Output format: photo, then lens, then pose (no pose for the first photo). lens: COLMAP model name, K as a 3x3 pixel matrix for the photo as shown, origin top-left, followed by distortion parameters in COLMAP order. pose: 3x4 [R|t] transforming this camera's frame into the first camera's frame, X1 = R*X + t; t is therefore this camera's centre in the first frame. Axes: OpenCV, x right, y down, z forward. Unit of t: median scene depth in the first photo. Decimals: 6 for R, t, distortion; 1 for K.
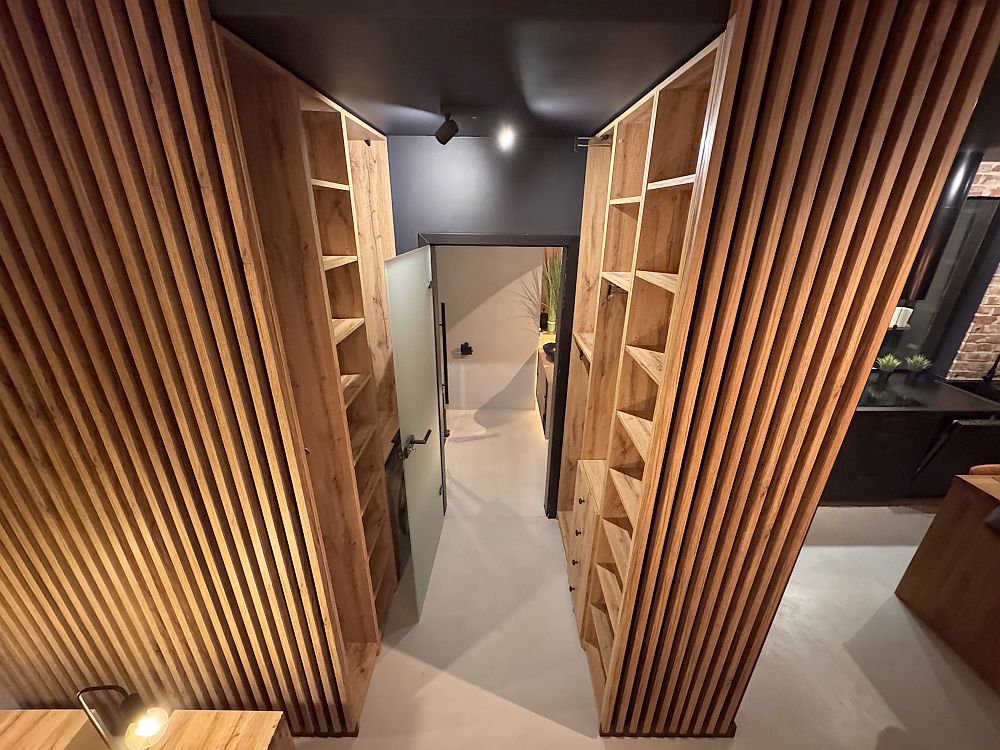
lens RADIAL K [[396.7, 0, 500.3], [0, 396.7, 375.9], [0, 0, 1]] dist [-0.003638, 0.000617]
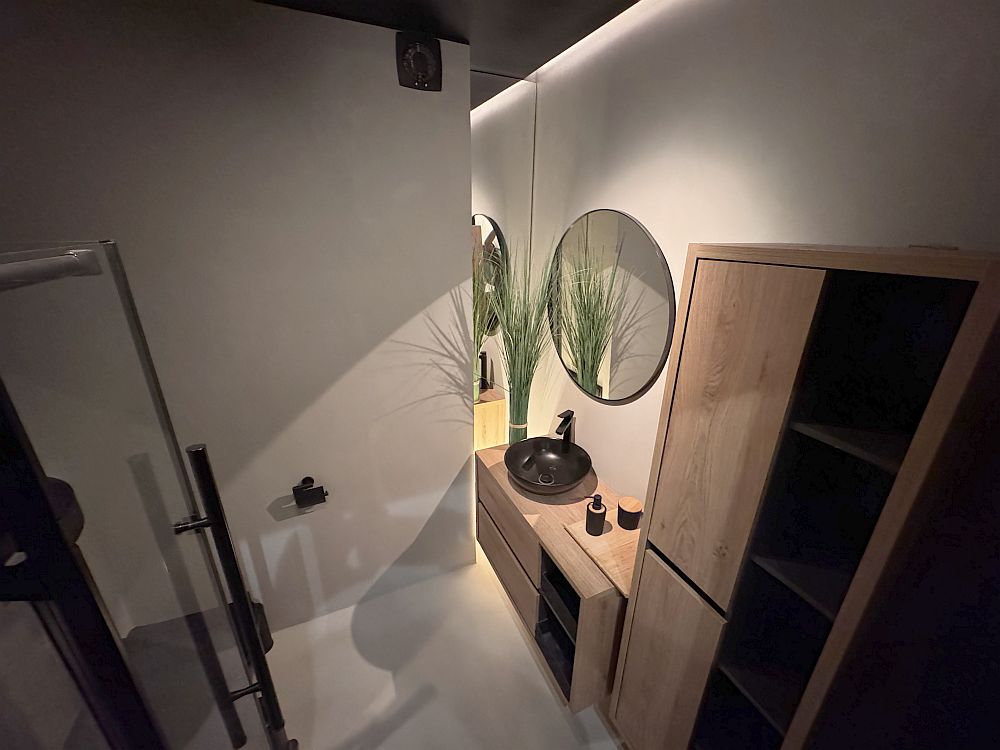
lens RADIAL K [[396.7, 0, 499.4], [0, 396.7, 375.7], [0, 0, 1]] dist [-0.003638, 0.000617]
pose [[0.909271, -0.144950, 0.390148, -0.079731], [0.155046, 0.987891, 0.005678, -0.253076], [-0.386247, 0.055328, 0.920735, 0.876346]]
